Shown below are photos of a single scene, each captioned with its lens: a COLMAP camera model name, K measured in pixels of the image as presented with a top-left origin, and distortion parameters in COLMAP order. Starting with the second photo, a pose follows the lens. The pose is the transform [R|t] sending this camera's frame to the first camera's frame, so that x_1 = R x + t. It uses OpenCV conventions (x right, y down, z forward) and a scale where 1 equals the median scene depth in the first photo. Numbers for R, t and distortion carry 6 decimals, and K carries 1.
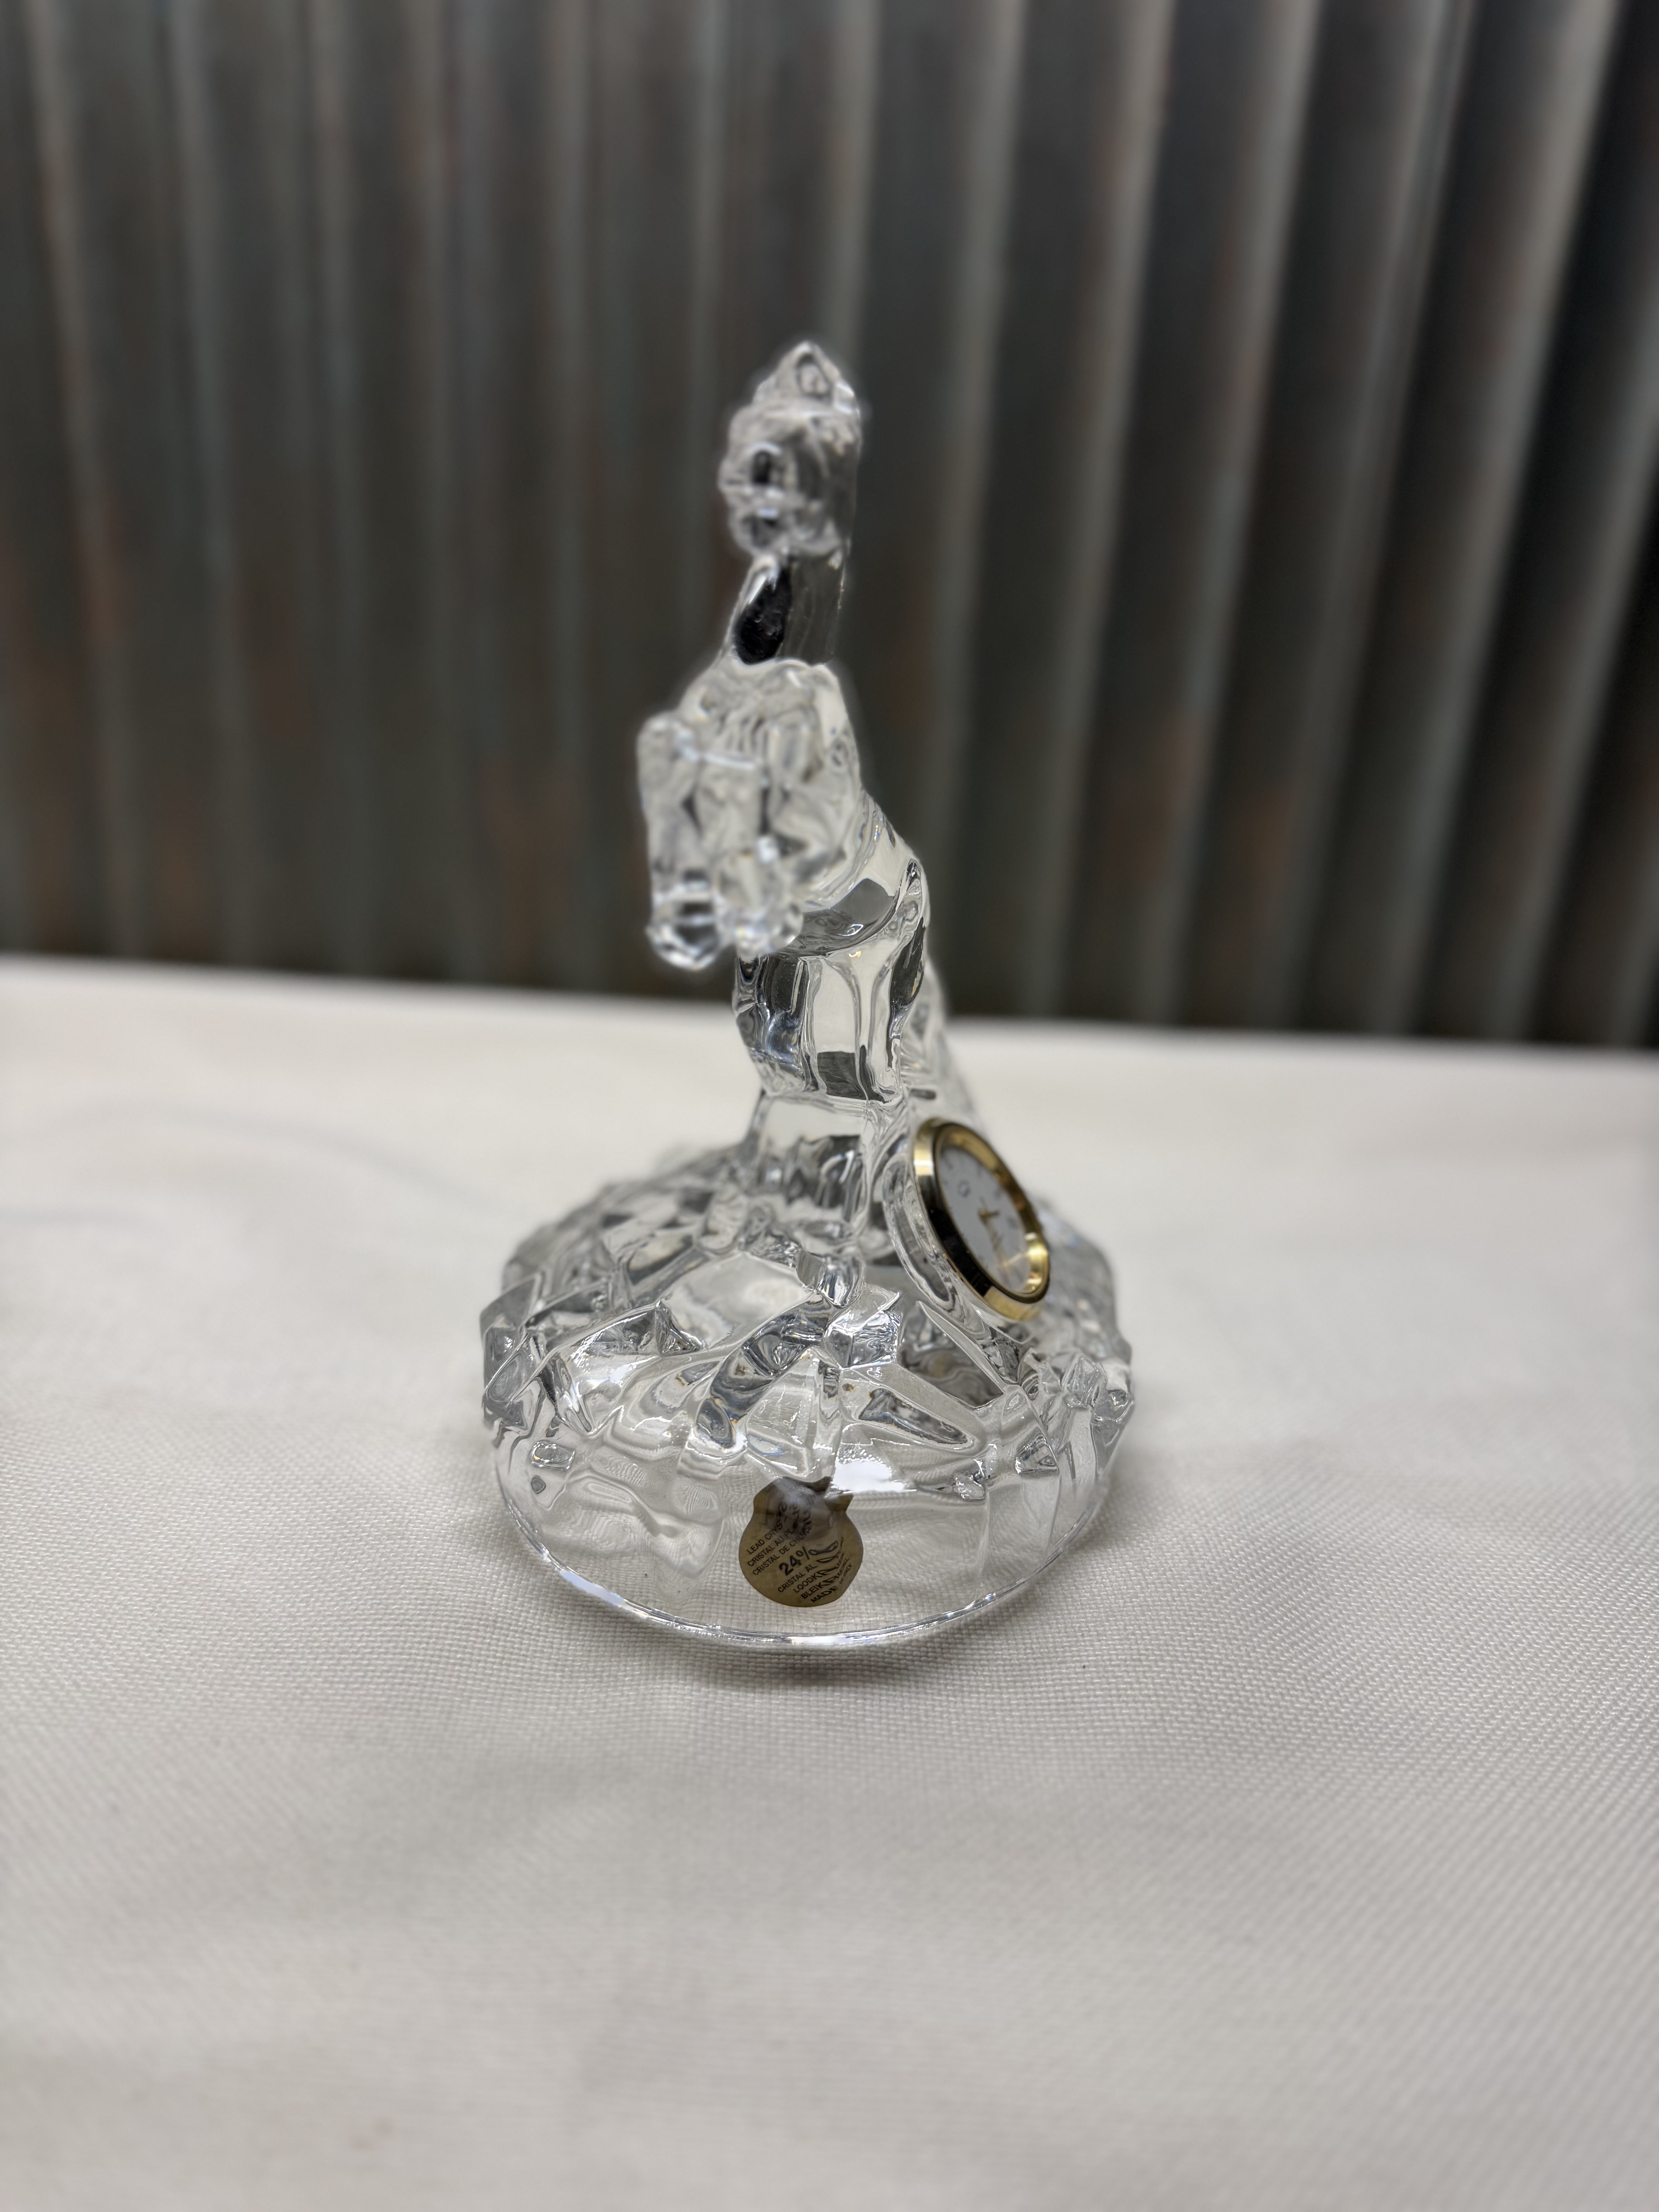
lens RADIAL K [[1659.4, 0, 829.5], [0, 1659.4, 1106.0], [0, 0, 1]] dist [-0.031572, -0.003693]
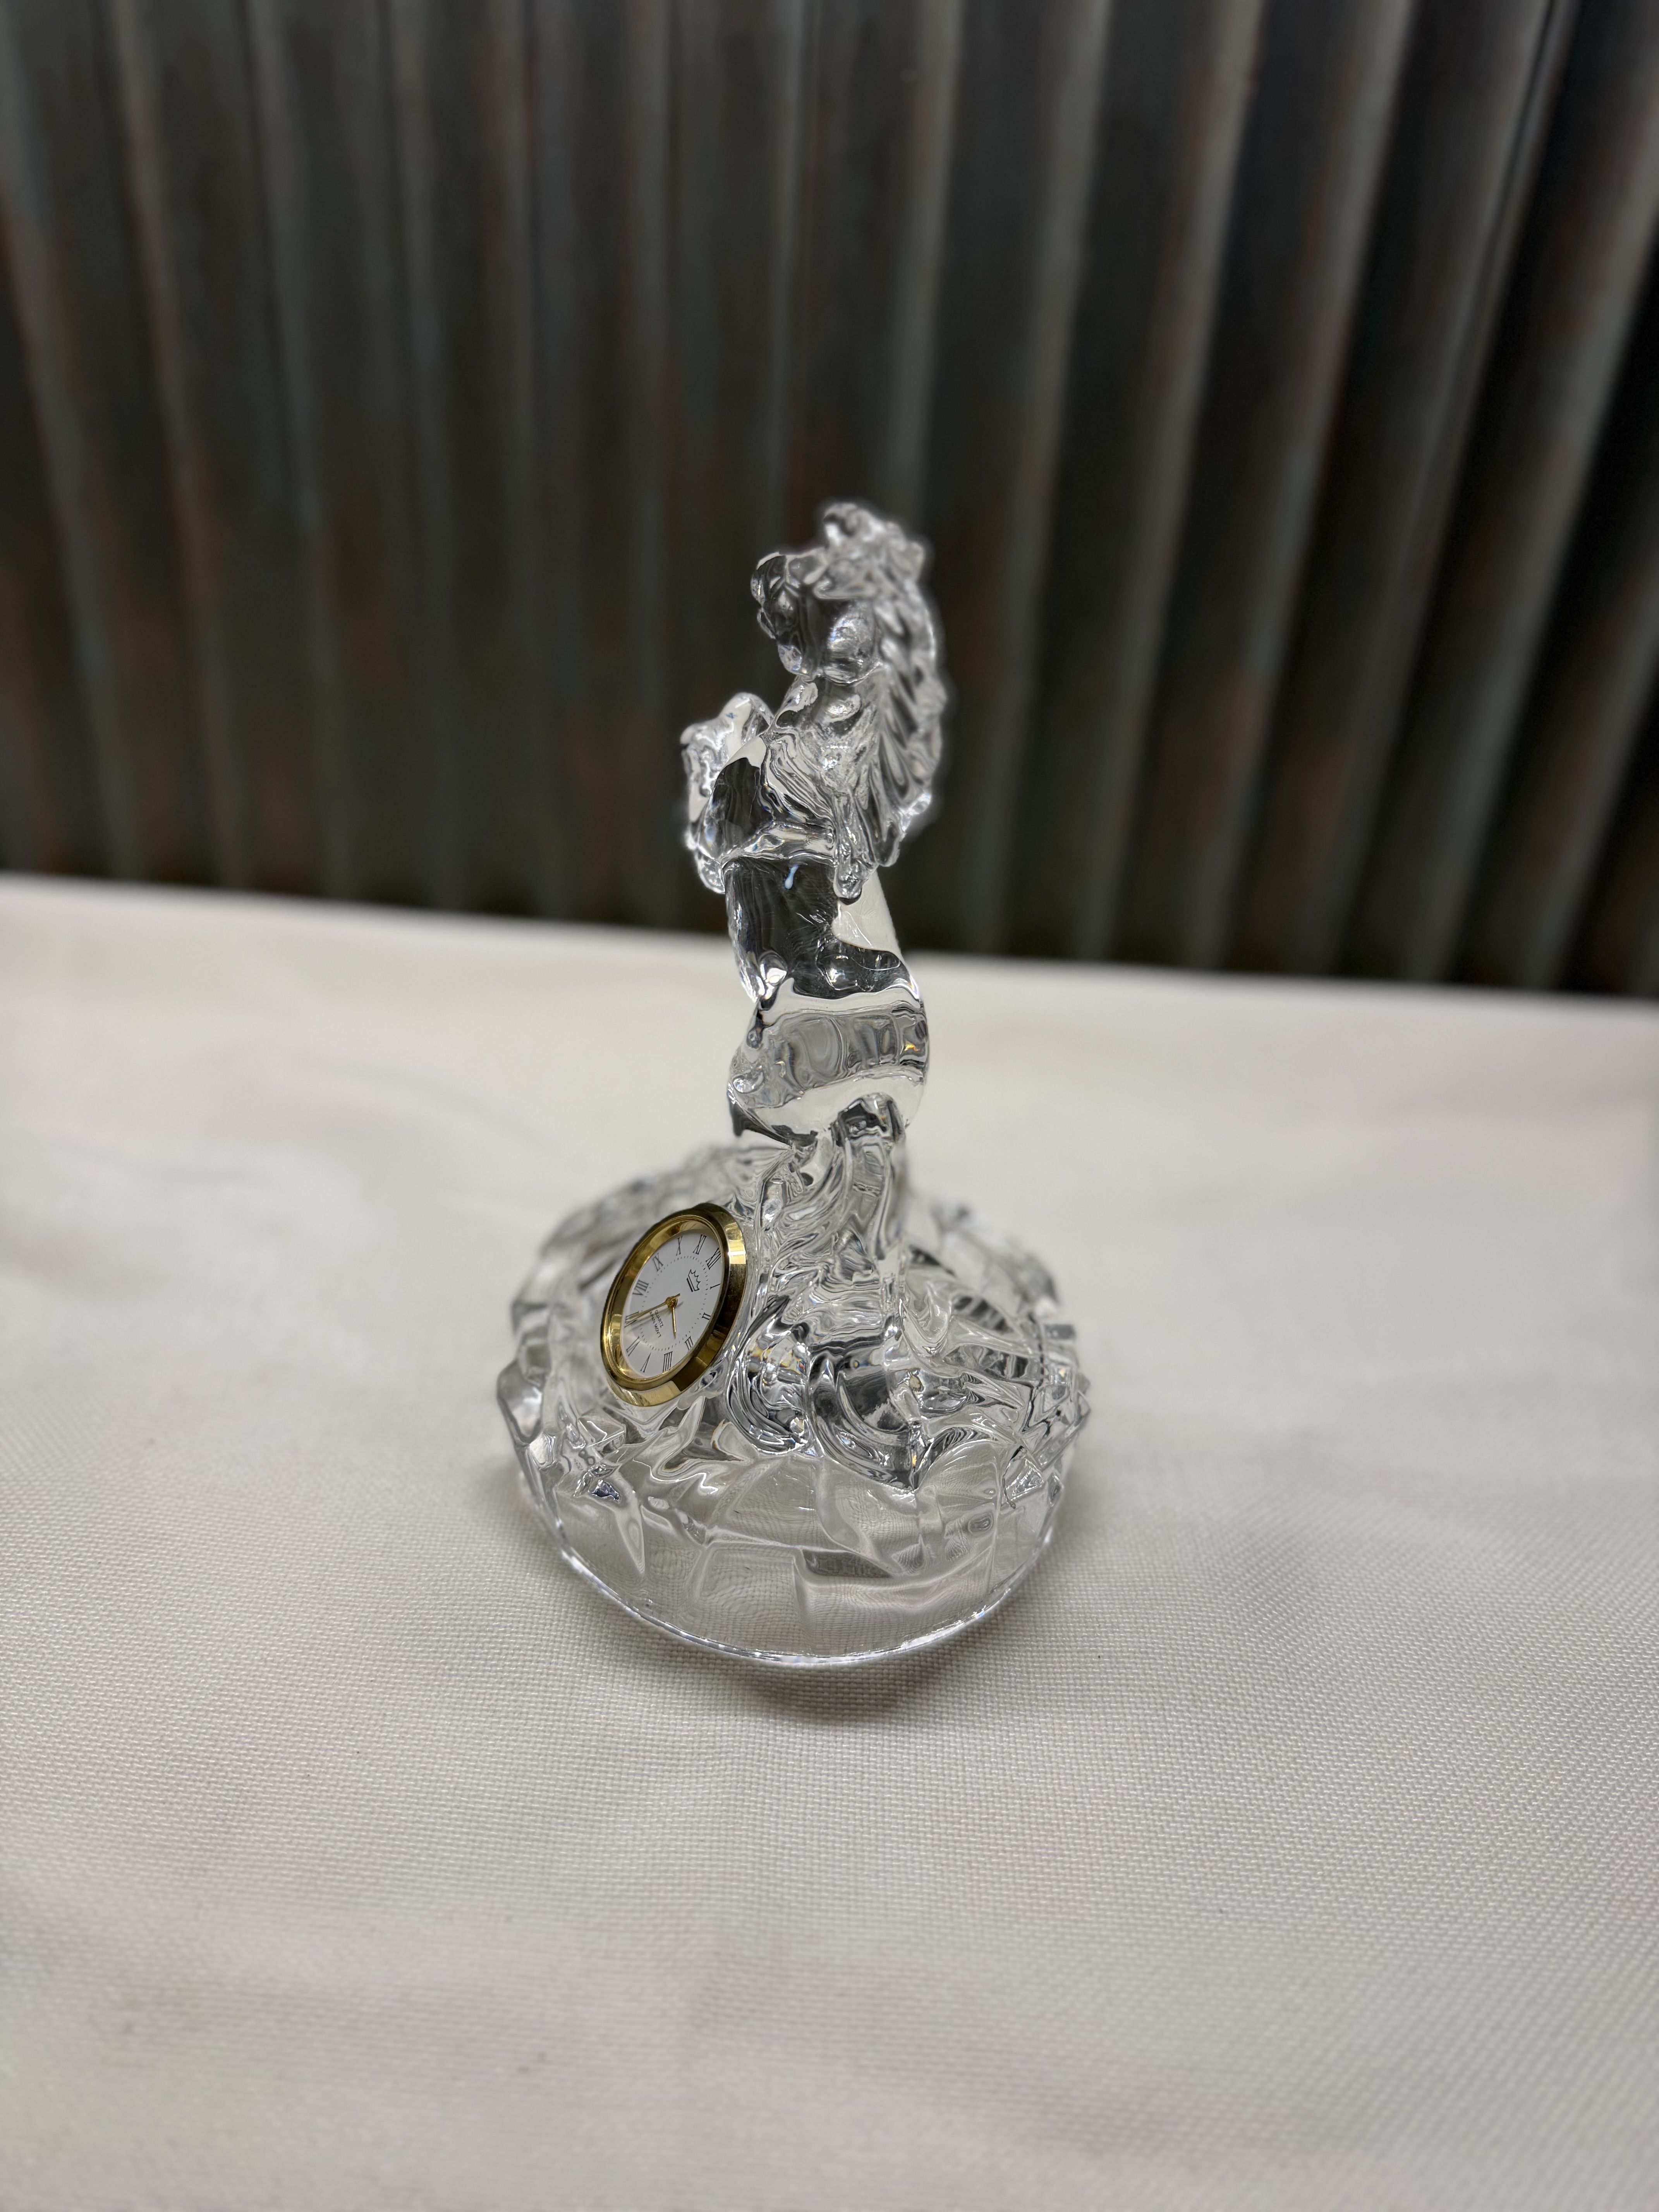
lens RADIAL K [[1659.4, 0, 829.5], [0, 1659.4, 1106.0], [0, 0, 1]] dist [-0.031572, -0.003693]
pose [[0.999374, 0.020359, -0.028920, -0.008988], [-0.015355, 0.986379, 0.163769, -0.154871], [0.031860, -0.163223, 0.986075, -0.072368]]
